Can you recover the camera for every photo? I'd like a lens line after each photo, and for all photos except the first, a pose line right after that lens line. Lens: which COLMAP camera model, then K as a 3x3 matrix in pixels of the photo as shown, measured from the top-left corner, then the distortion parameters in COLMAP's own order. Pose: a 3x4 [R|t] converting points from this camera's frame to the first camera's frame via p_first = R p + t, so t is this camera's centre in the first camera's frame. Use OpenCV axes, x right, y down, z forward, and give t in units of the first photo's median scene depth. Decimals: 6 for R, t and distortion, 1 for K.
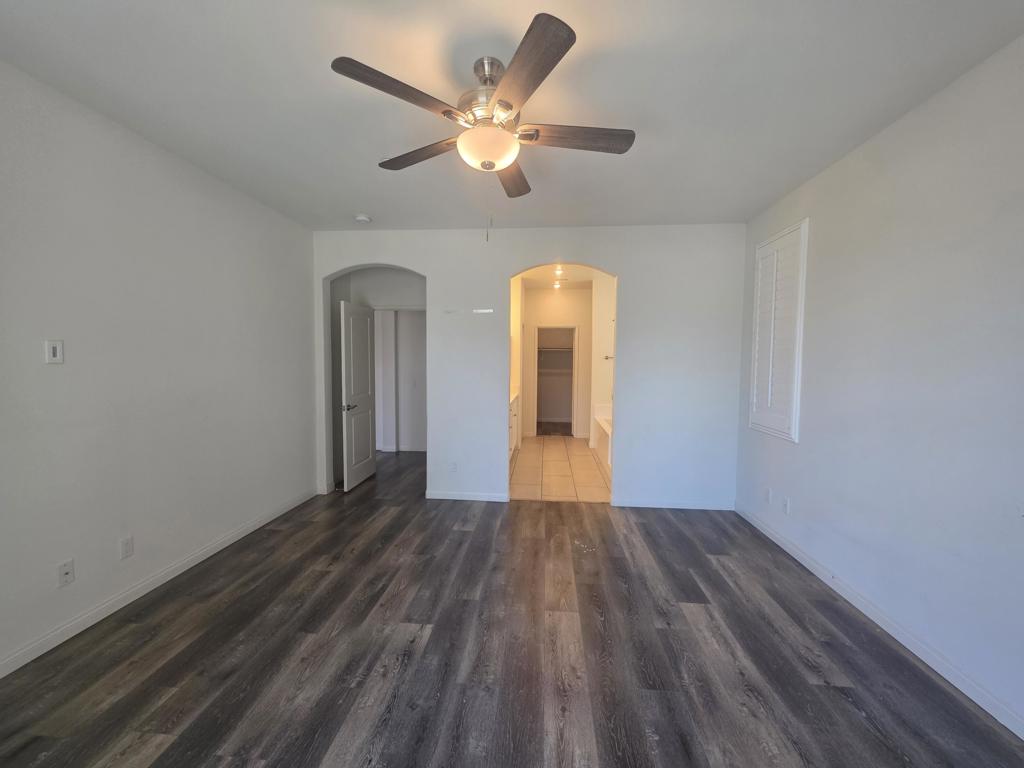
lens RADIAL K [[409.7, 0, 513.7], [0, 409.7, 383.1], [0, 0, 1]] dist [0.000355, 0.000238]
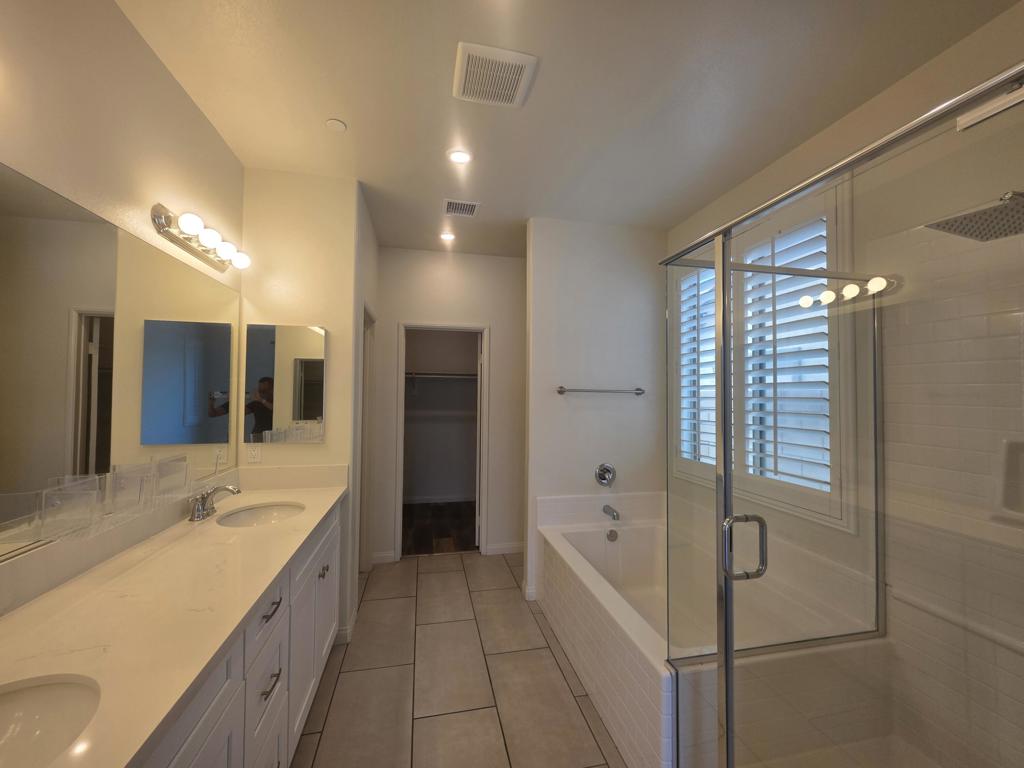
lens RADIAL K [[409.7, 0, 513.7], [0, 409.7, 383.1], [0, 0, 1]] dist [0.000355, 0.000238]
pose [[0.952837, 0.007274, 0.303397, 0.034453], [0.016192, 0.997070, -0.074759, -0.032492], [-0.303052, 0.076145, 0.949927, 0.508866]]
